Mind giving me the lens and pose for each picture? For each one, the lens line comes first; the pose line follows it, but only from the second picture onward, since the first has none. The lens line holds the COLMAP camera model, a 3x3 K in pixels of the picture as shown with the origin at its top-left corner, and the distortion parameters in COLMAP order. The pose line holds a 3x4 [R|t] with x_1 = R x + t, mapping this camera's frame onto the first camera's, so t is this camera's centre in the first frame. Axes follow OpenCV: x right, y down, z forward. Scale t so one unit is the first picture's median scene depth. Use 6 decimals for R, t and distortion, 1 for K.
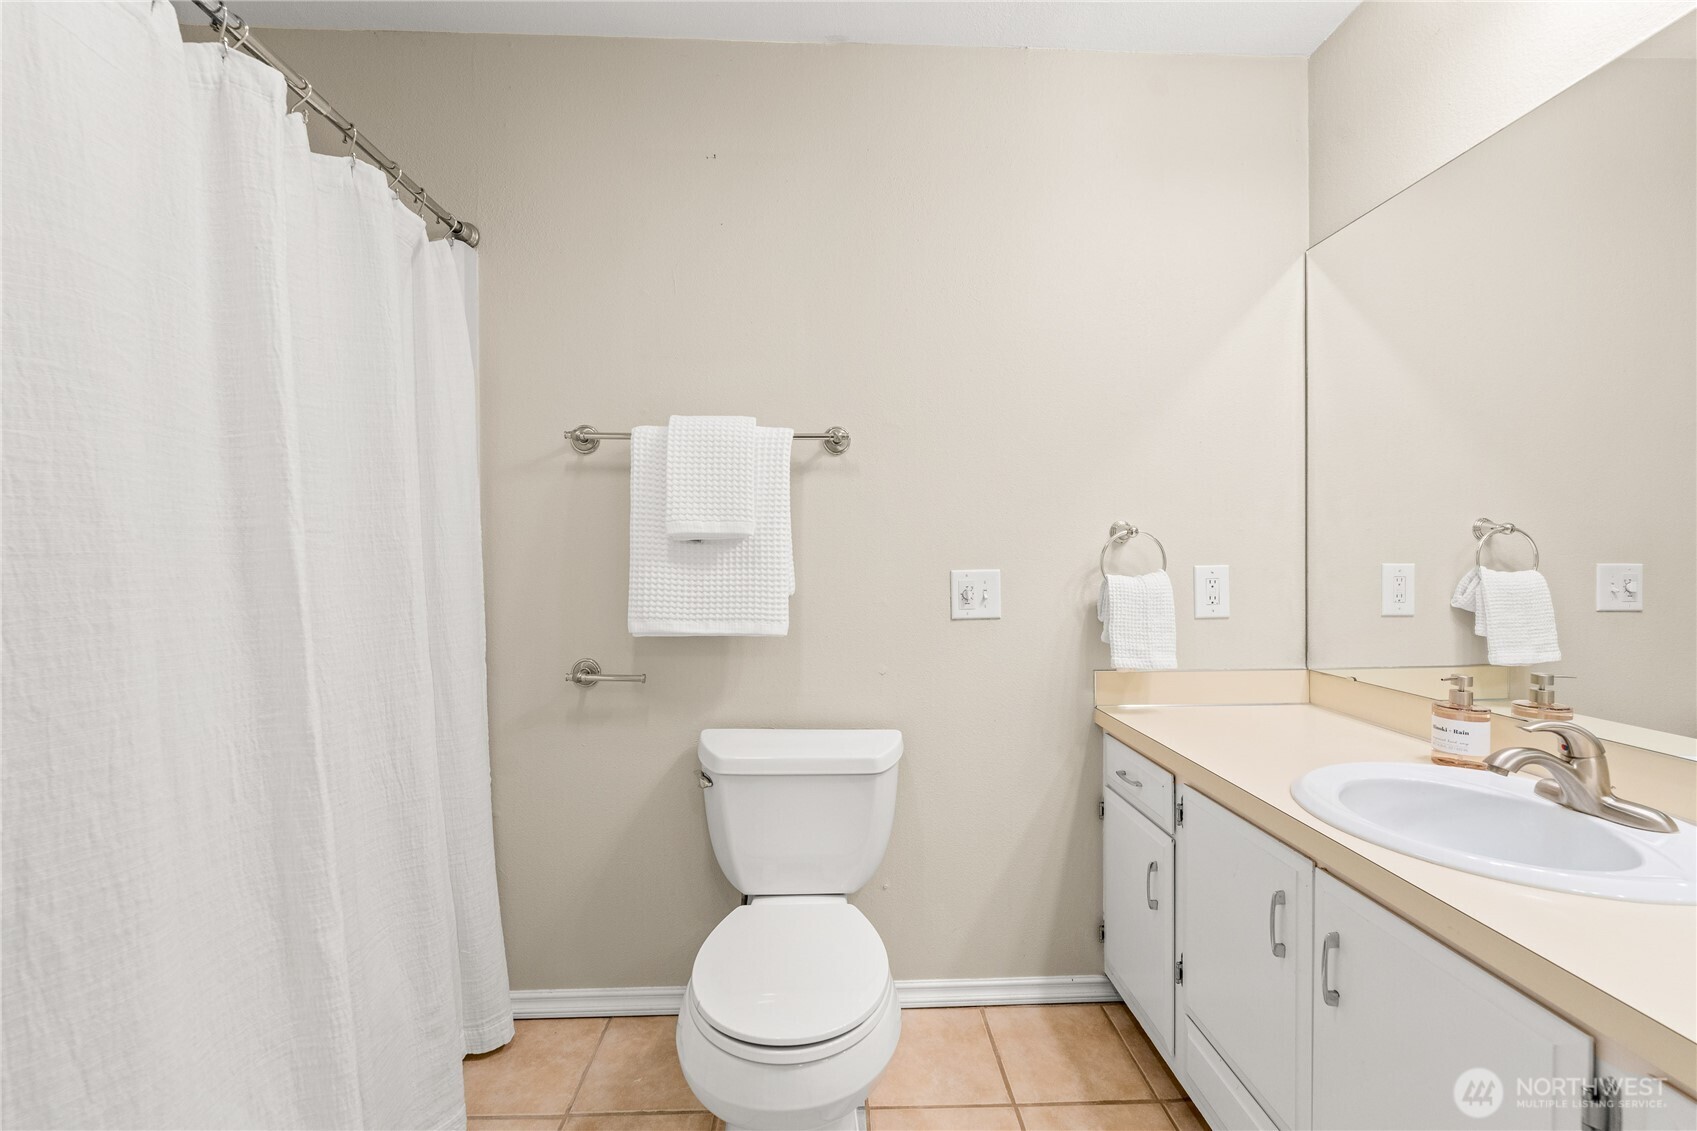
lens RADIAL K [[690.4, 0, 850.7], [0, 690.4, 565.7], [0, 0, 1]] dist [0.002556, 0.000063]
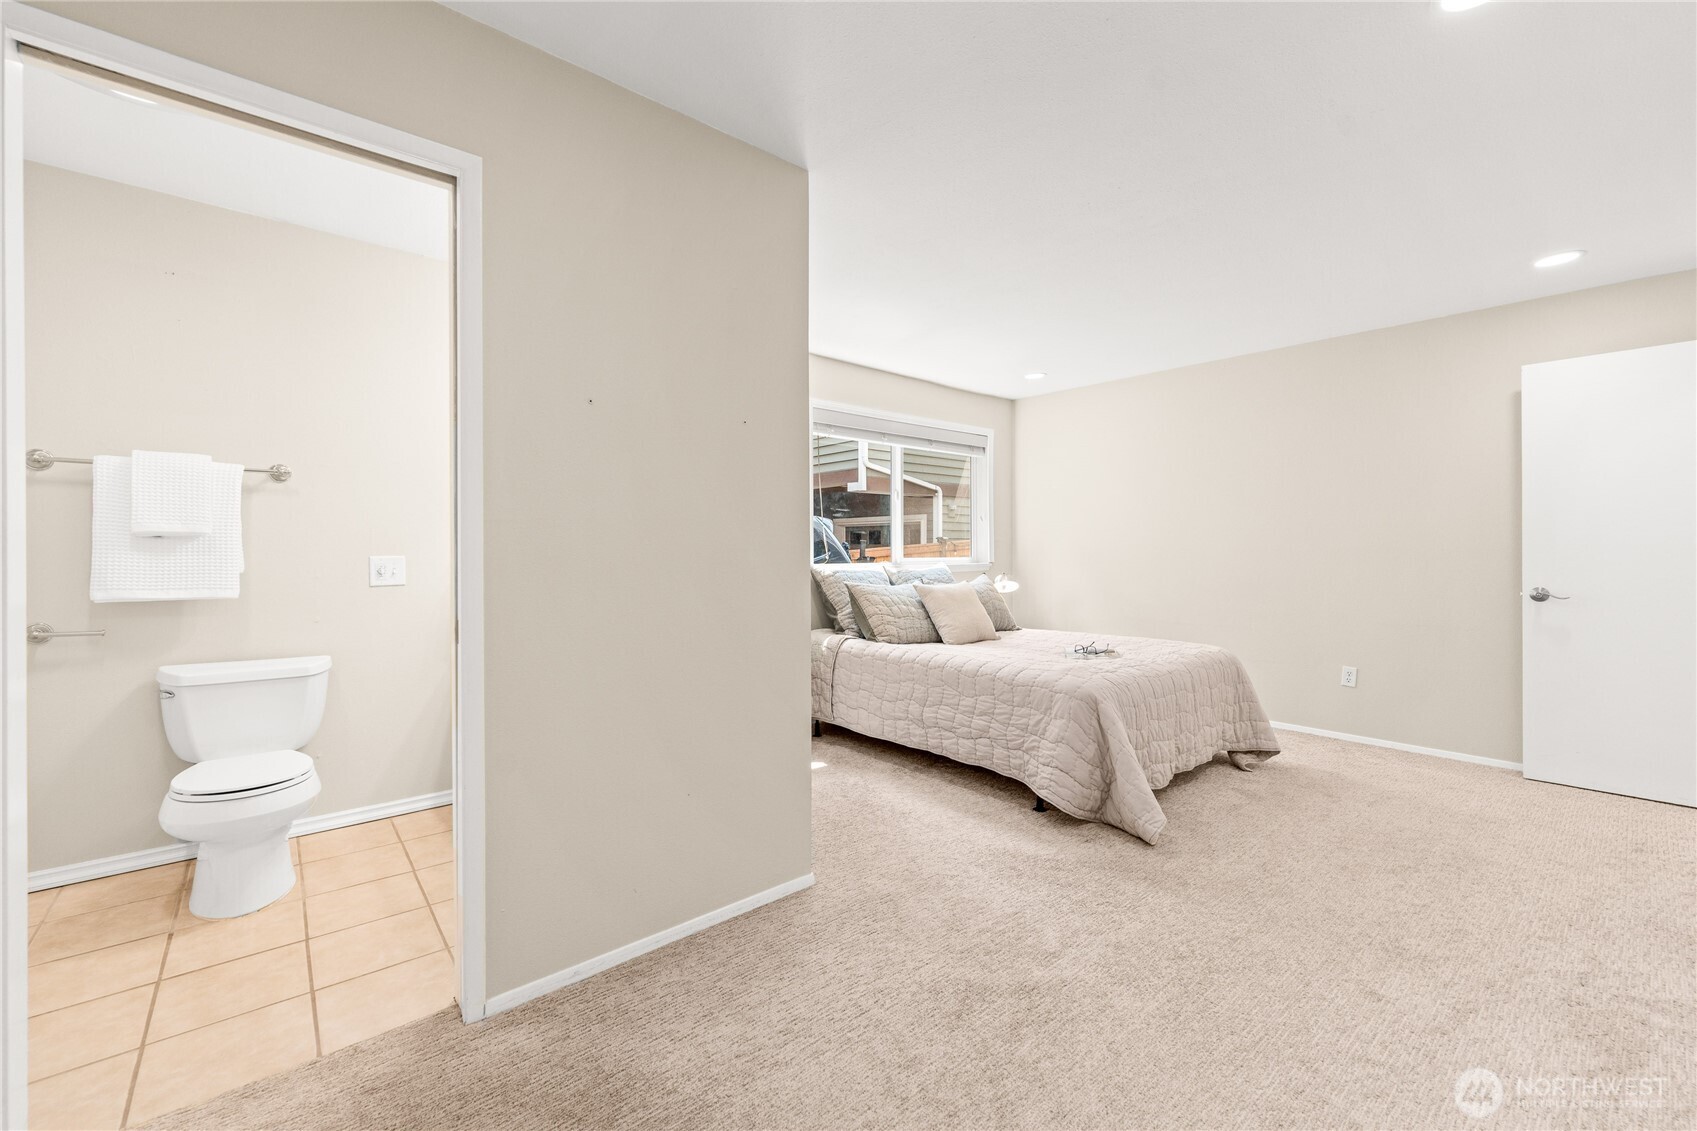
lens RADIAL K [[690.4, 0, 847.6], [0, 690.4, 550.0], [0, 0, 1]] dist [0.002556, 0.000063]
pose [[0.770762, 0.003509, 0.637113, -0.027895], [0.009873, 0.999799, -0.017451, 0.033649], [-0.637046, 0.019741, 0.770573, -1.071736]]
